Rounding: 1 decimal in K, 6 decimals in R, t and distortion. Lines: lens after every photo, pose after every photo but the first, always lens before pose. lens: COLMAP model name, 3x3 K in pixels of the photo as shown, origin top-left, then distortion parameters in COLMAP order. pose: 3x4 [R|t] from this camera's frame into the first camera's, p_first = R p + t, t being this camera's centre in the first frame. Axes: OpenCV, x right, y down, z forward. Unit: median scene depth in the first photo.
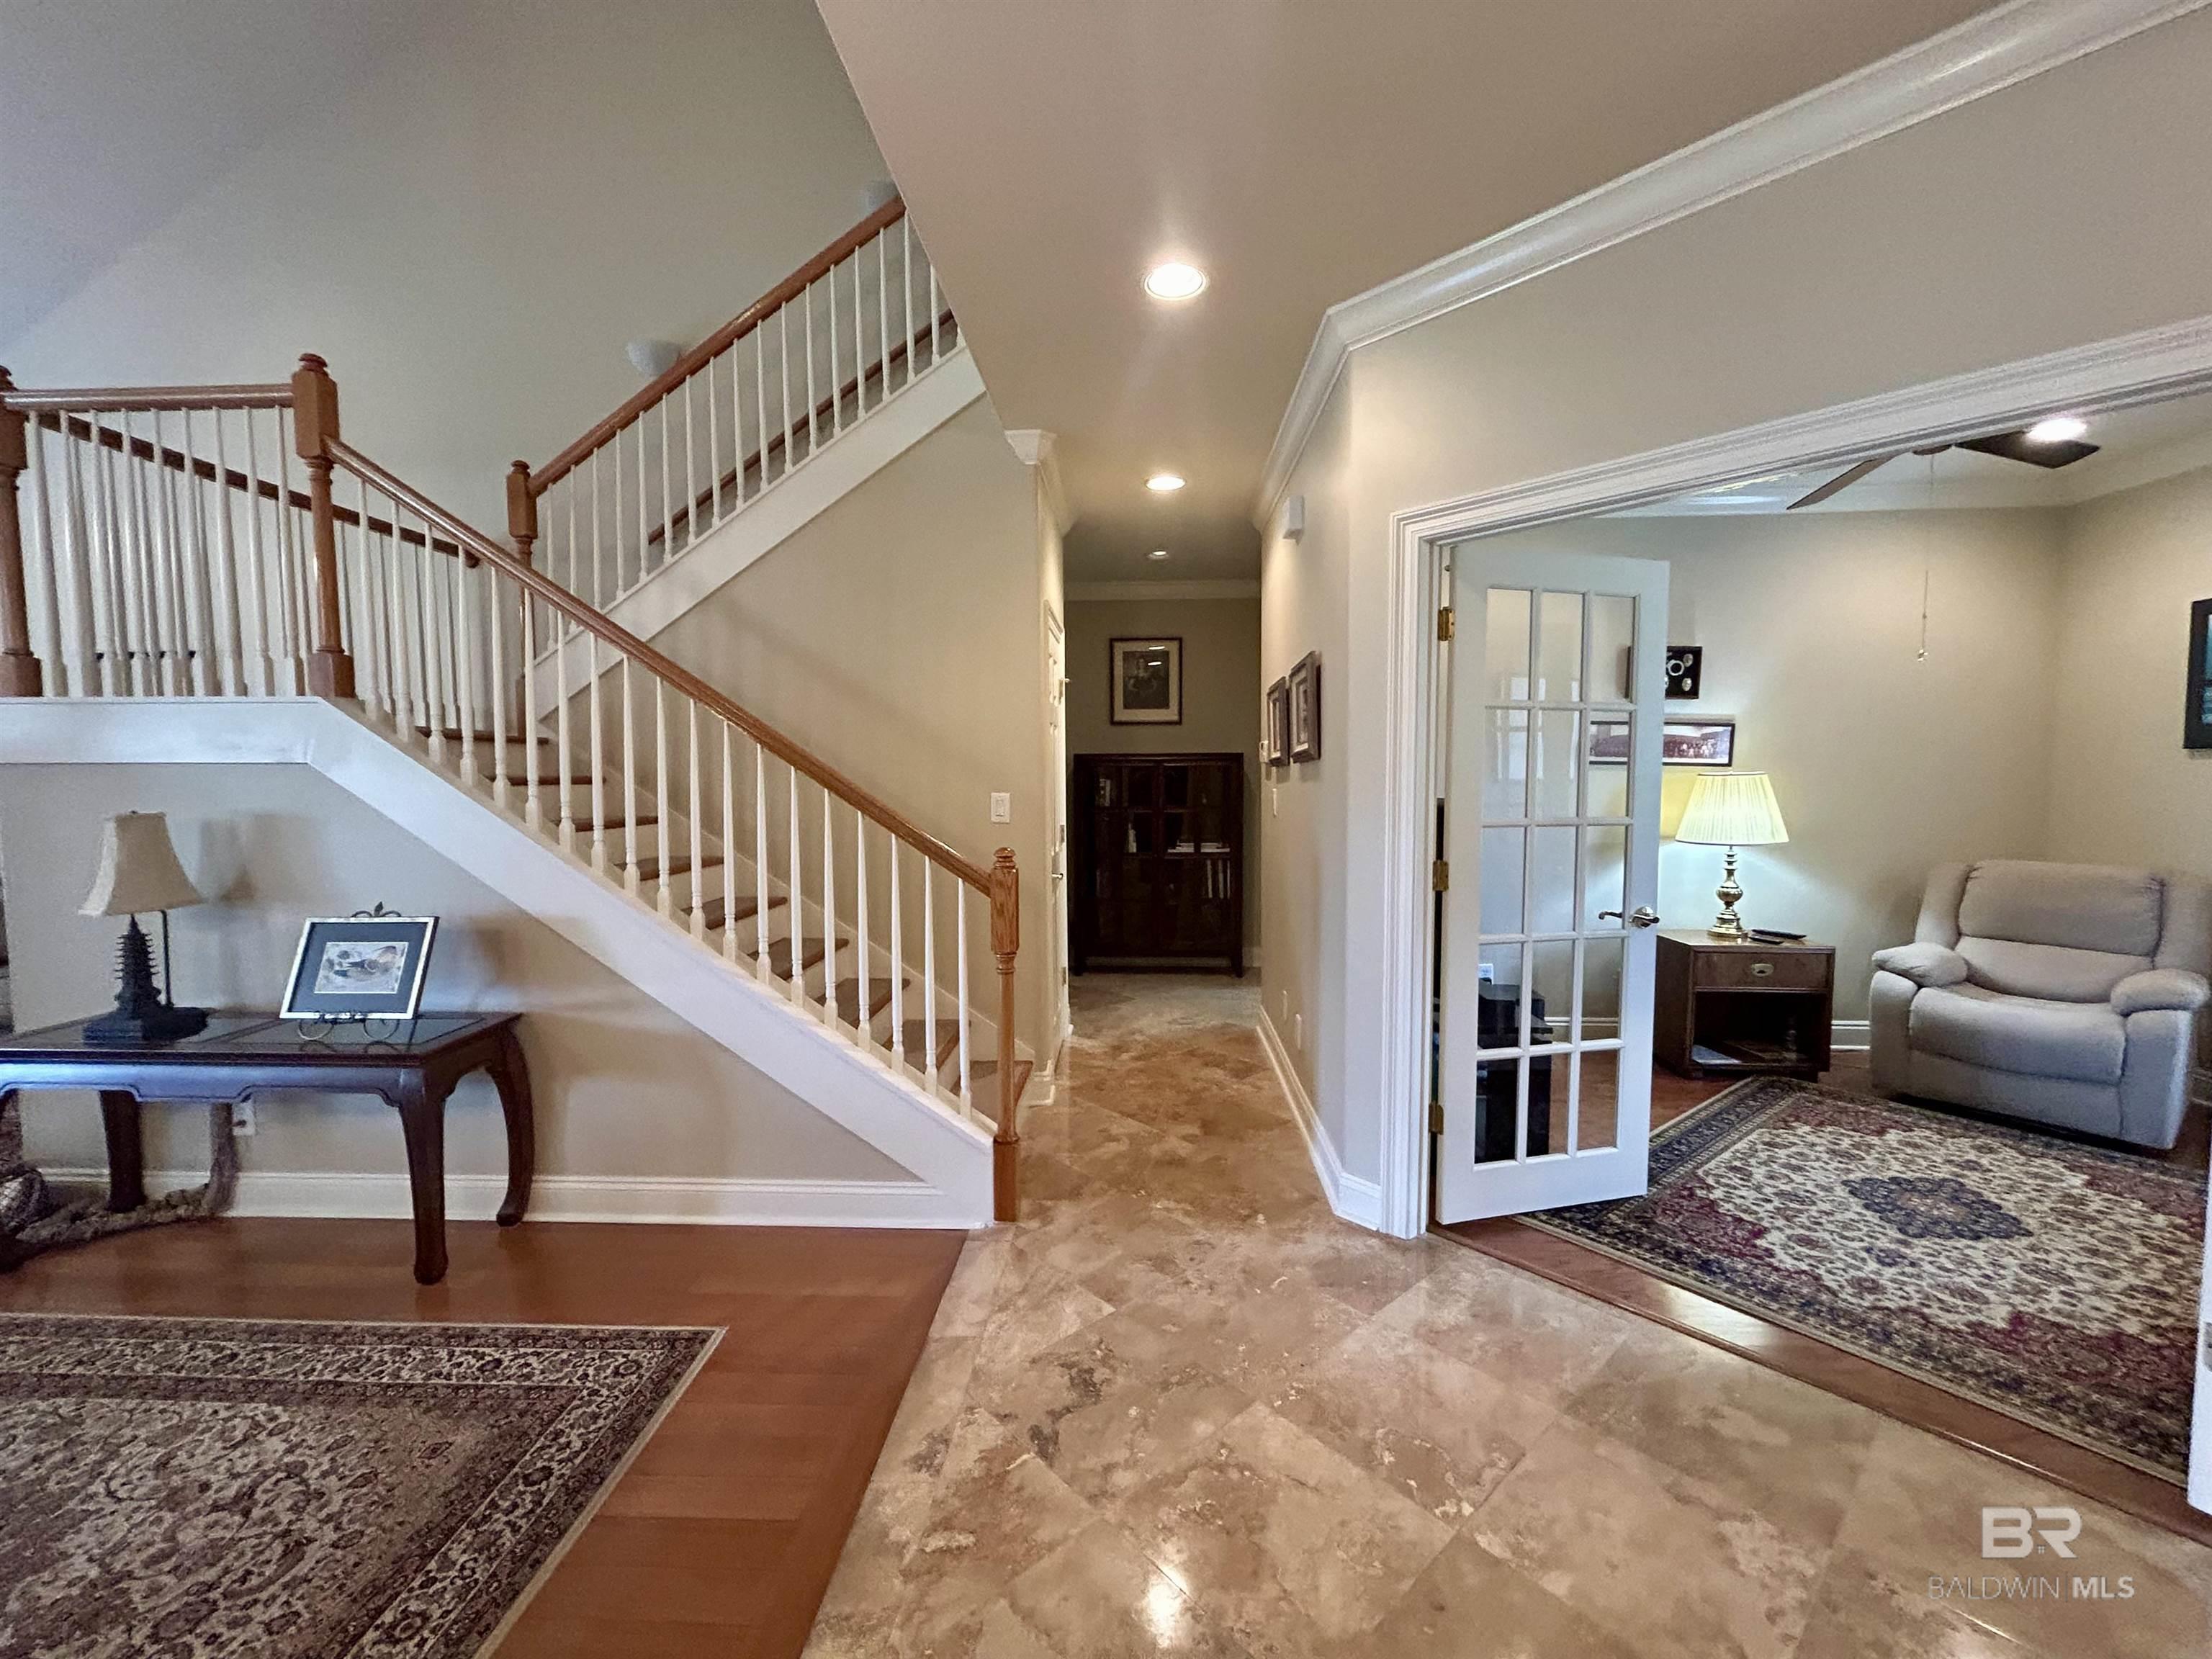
lens RADIAL K [[906.1, 0, 1099.4], [0, 906.1, 828.6], [0, 0, 1]] dist [-0.001858, 0.001805]
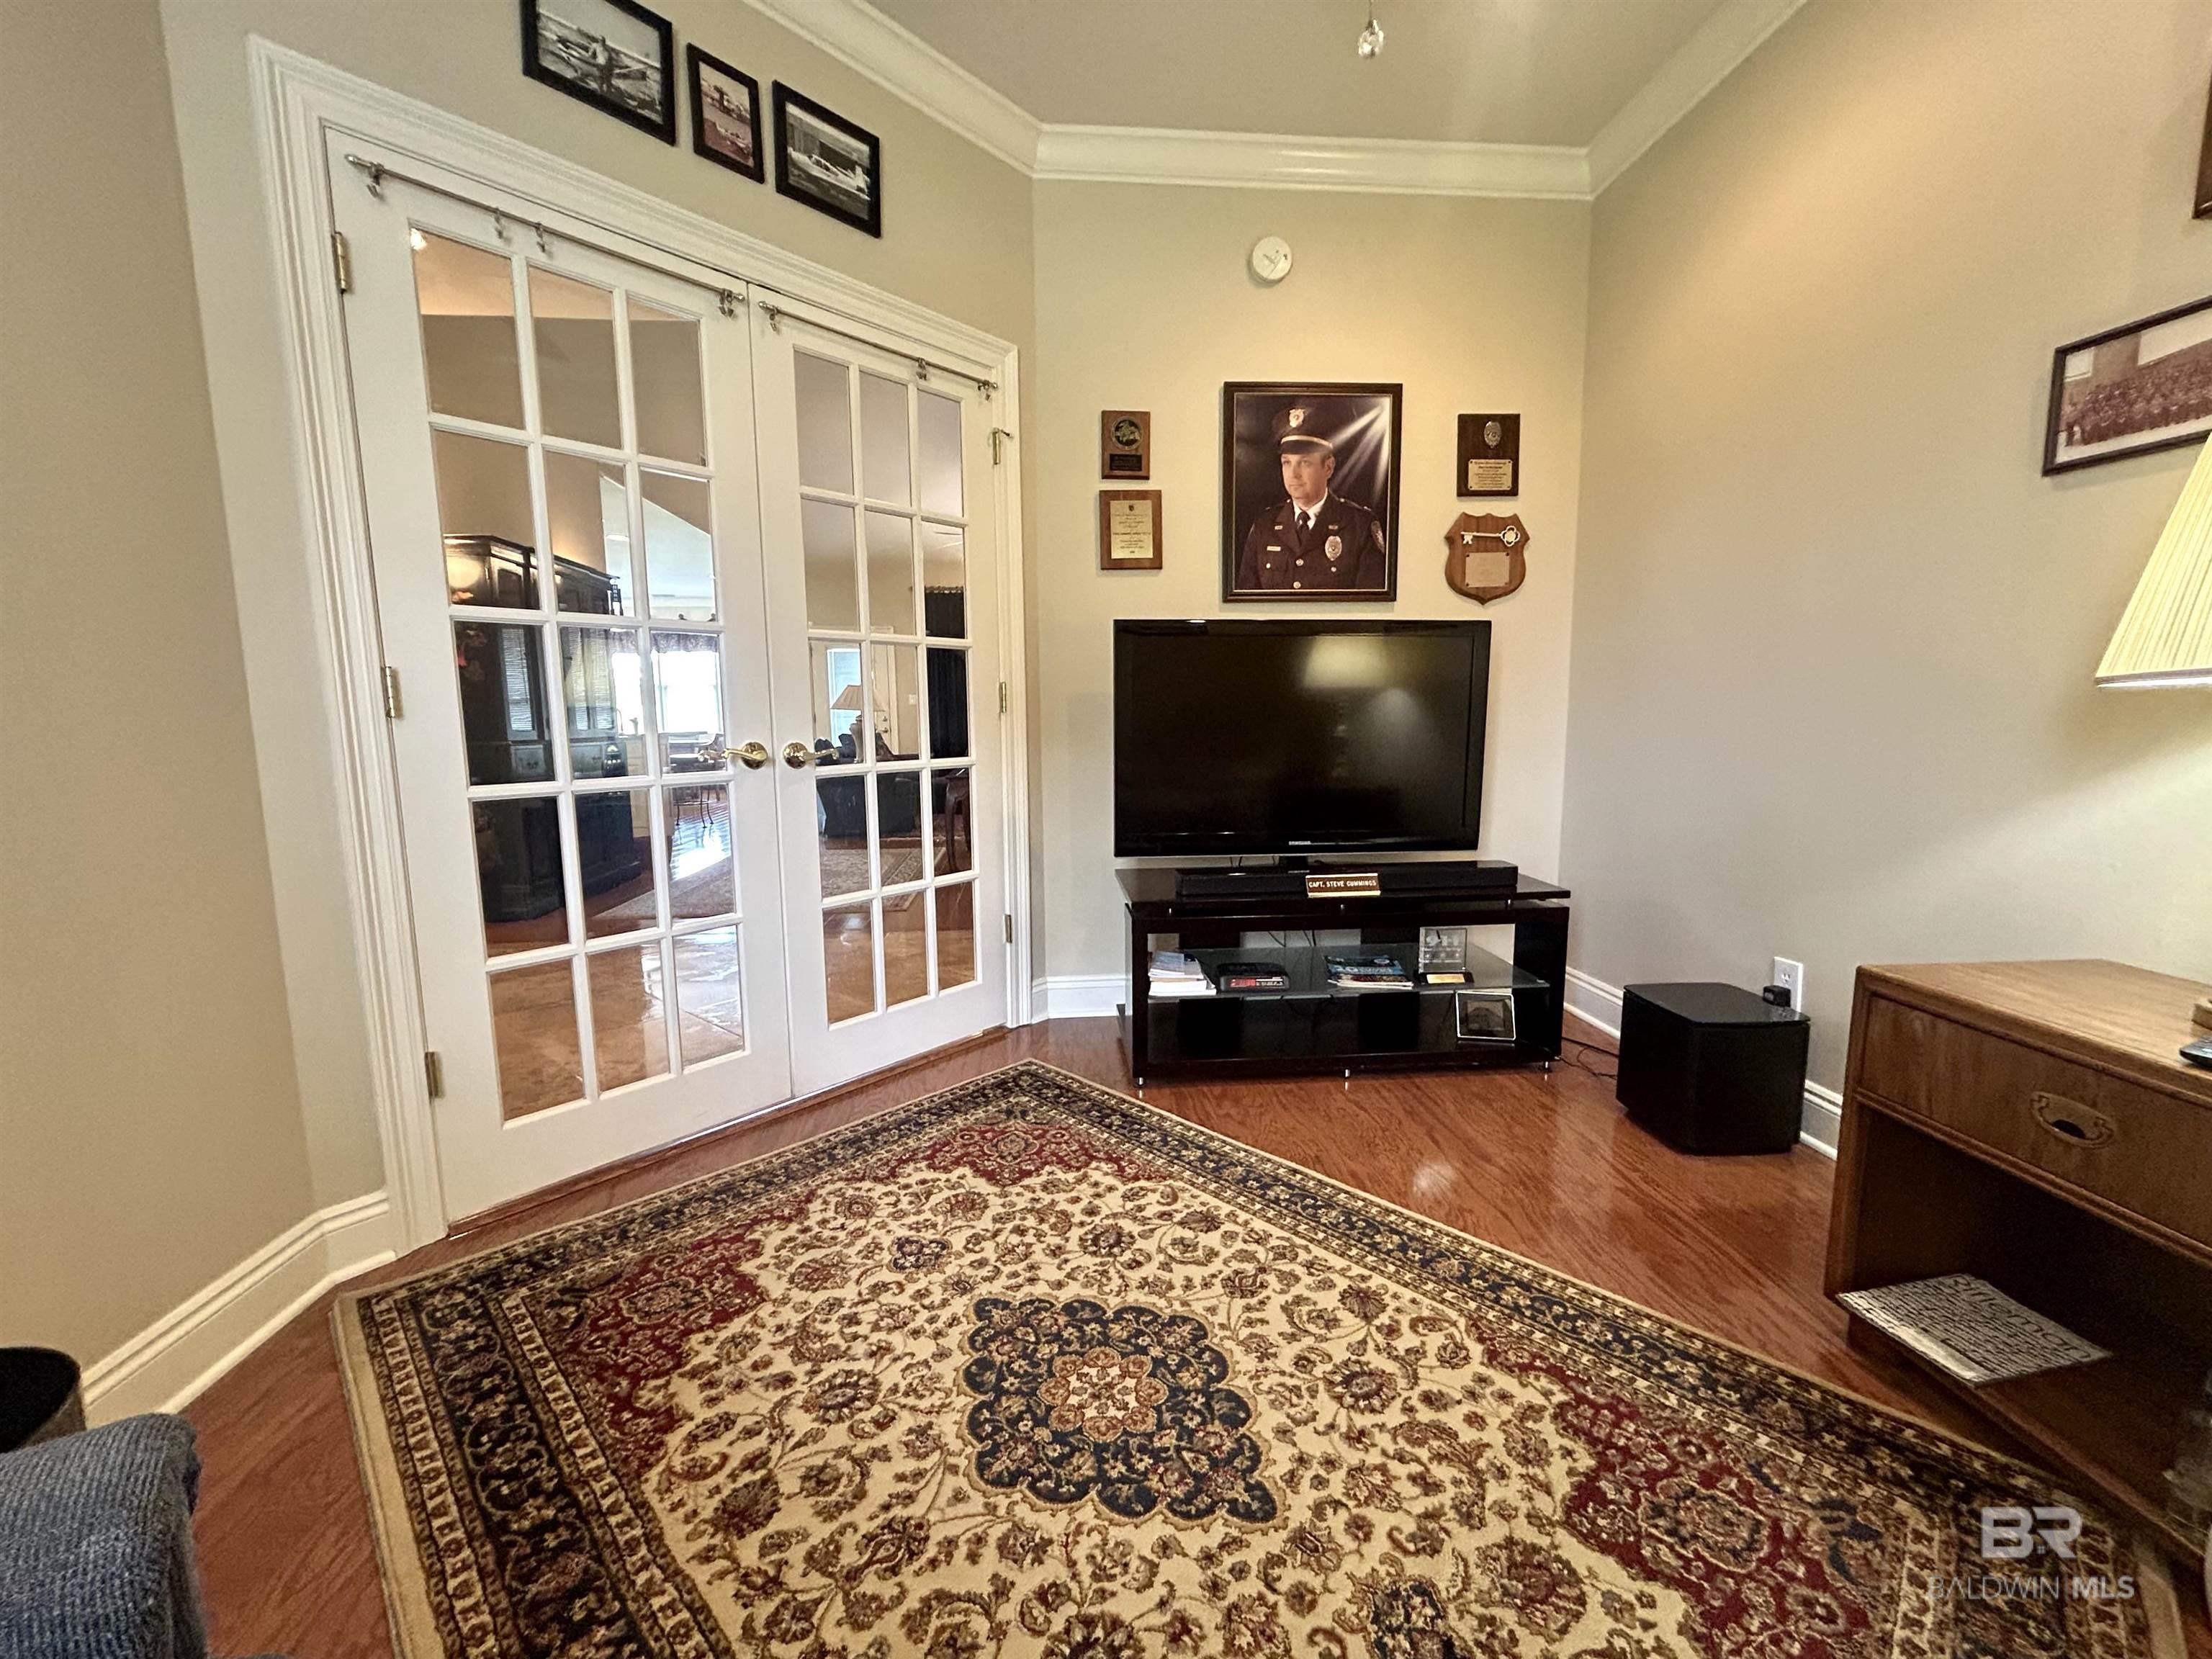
lens RADIAL K [[906.1, 0, 1096.7], [0, 906.1, 828.1], [0, 0, 1]] dist [-0.001858, 0.001805]
pose [[0.122972, 0.127924, -0.984131, 1.217552], [-0.052504, 0.991107, 0.122270, 0.058938], [0.991020, 0.036635, 0.128595, 0.834785]]
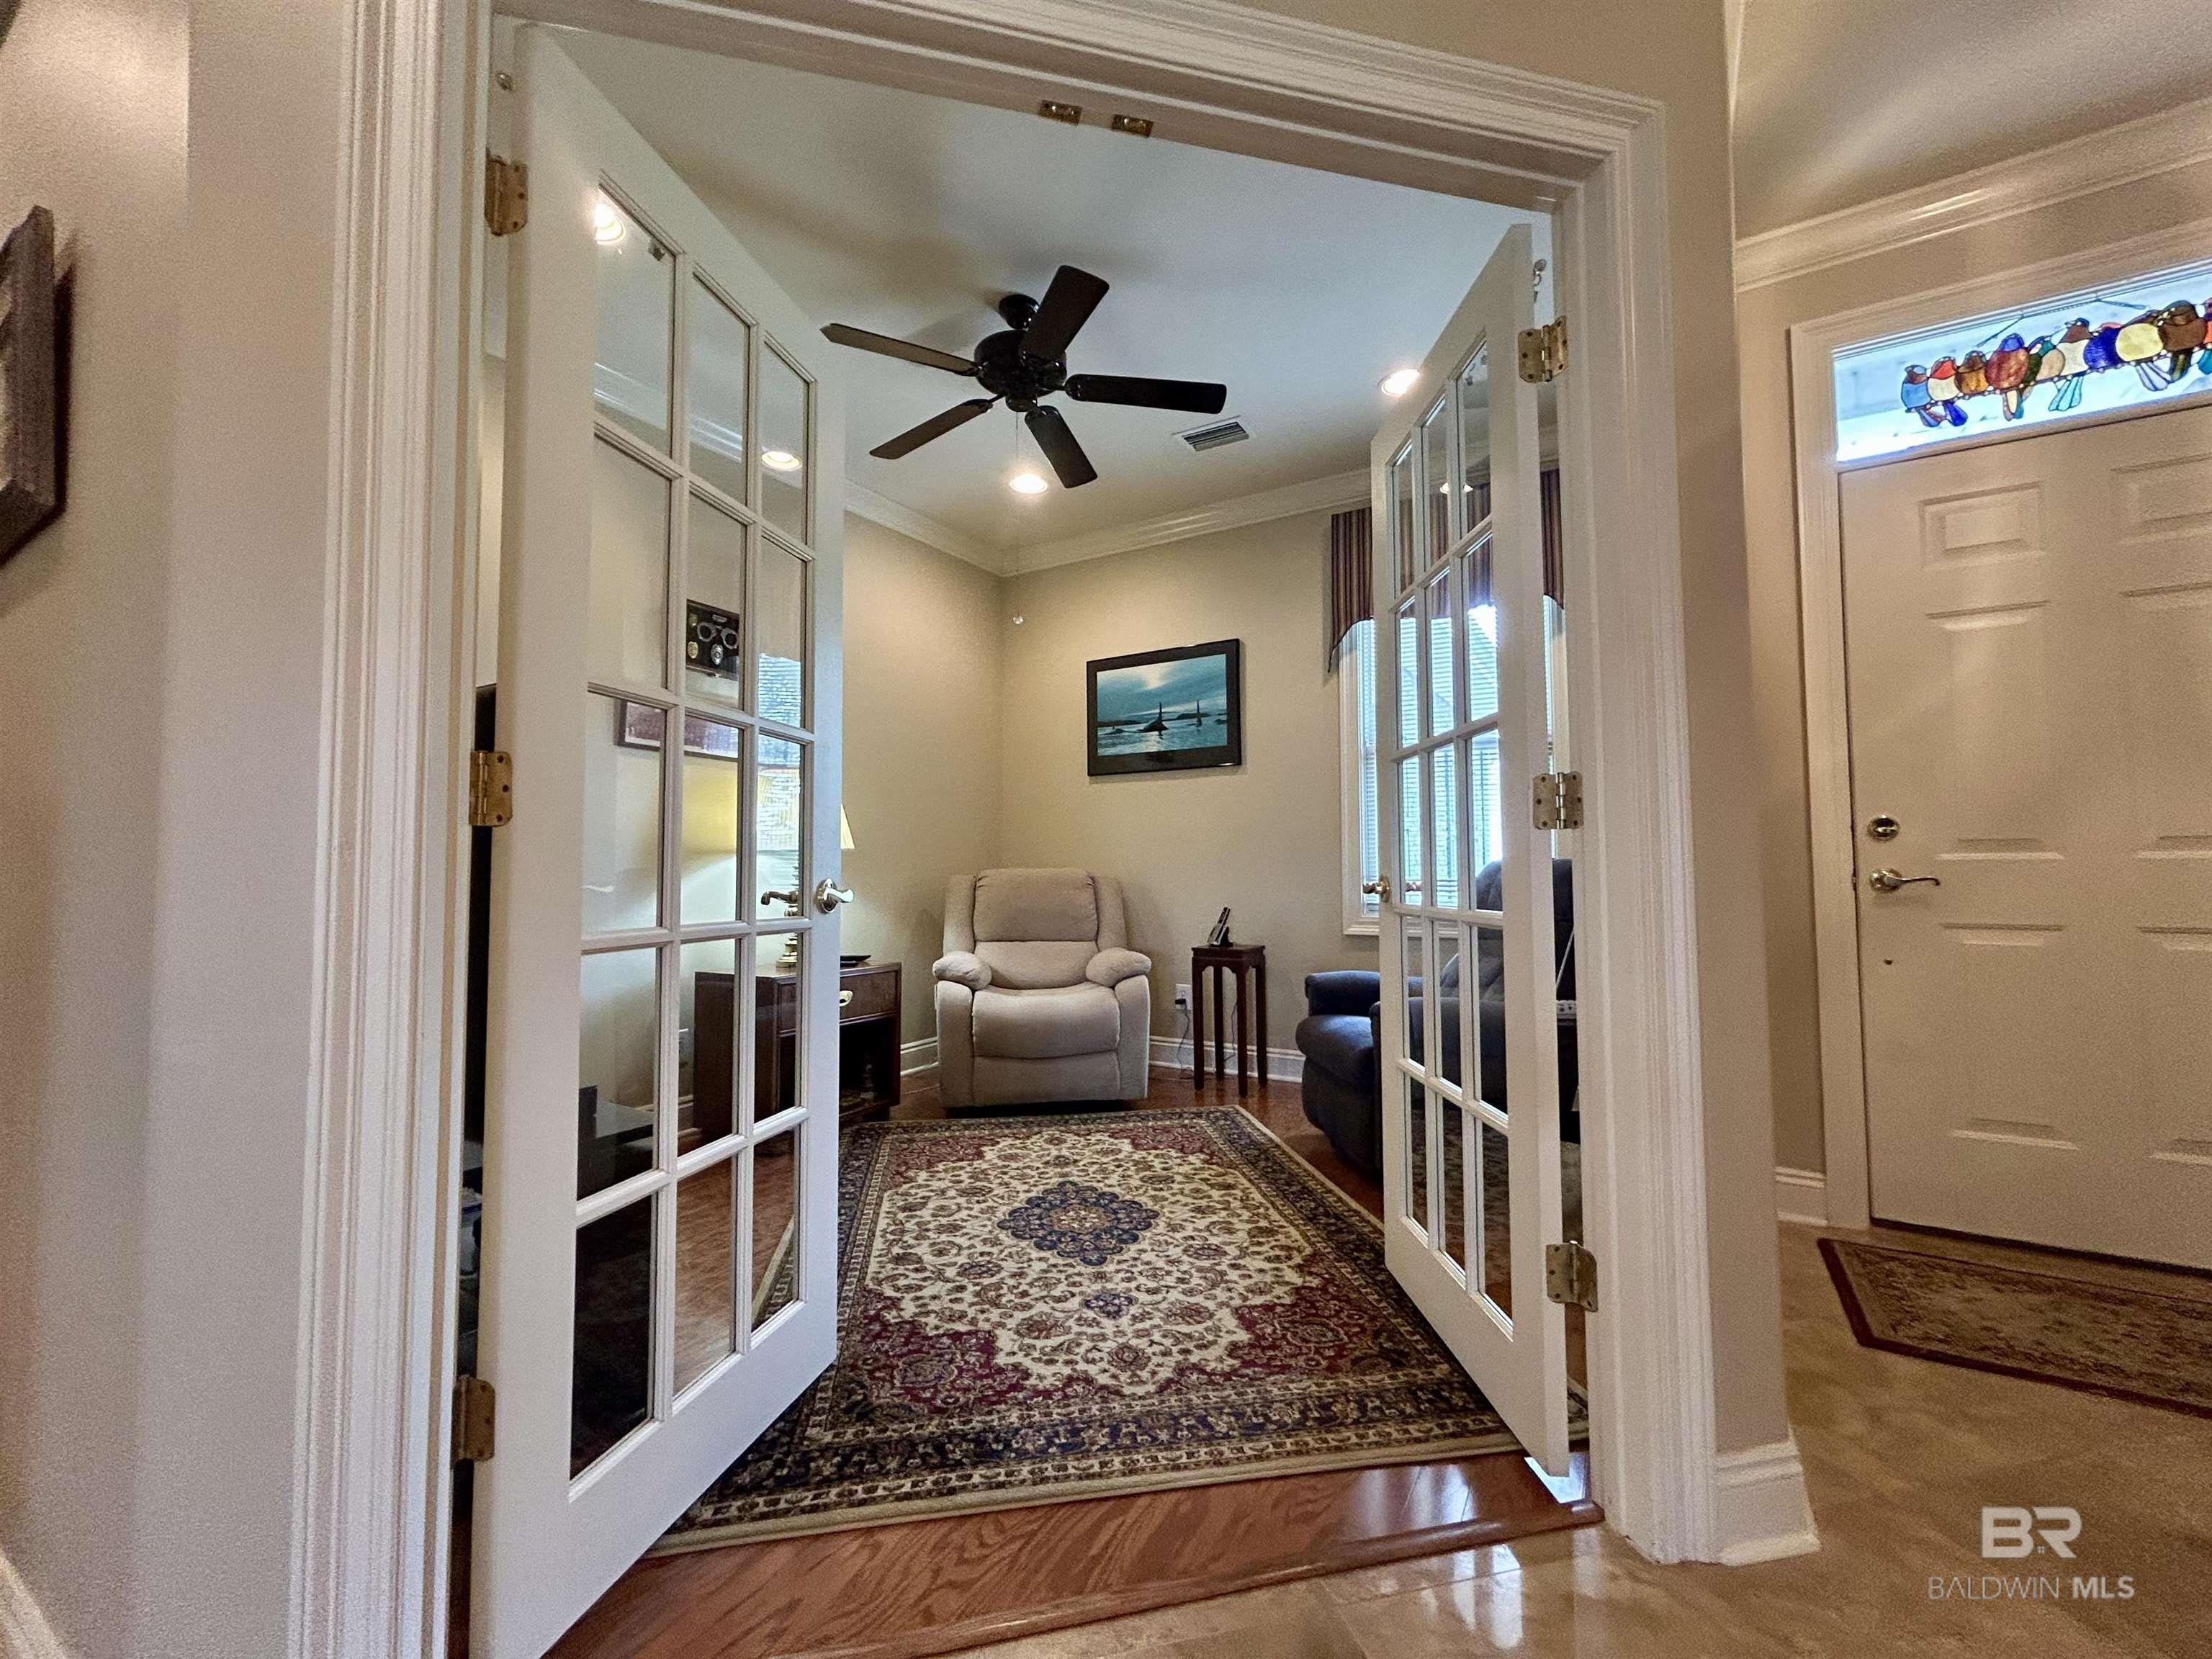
lens RADIAL K [[906.1, 0, 1096.1], [0, 906.1, 828.1], [0, 0, 1]] dist [-0.001858, 0.001805]
pose [[0.477110, 0.039625, 0.877950, 0.129411], [0.060238, 0.995159, -0.077650, 0.099348], [-0.876777, 0.089934, 0.472413, 0.486102]]
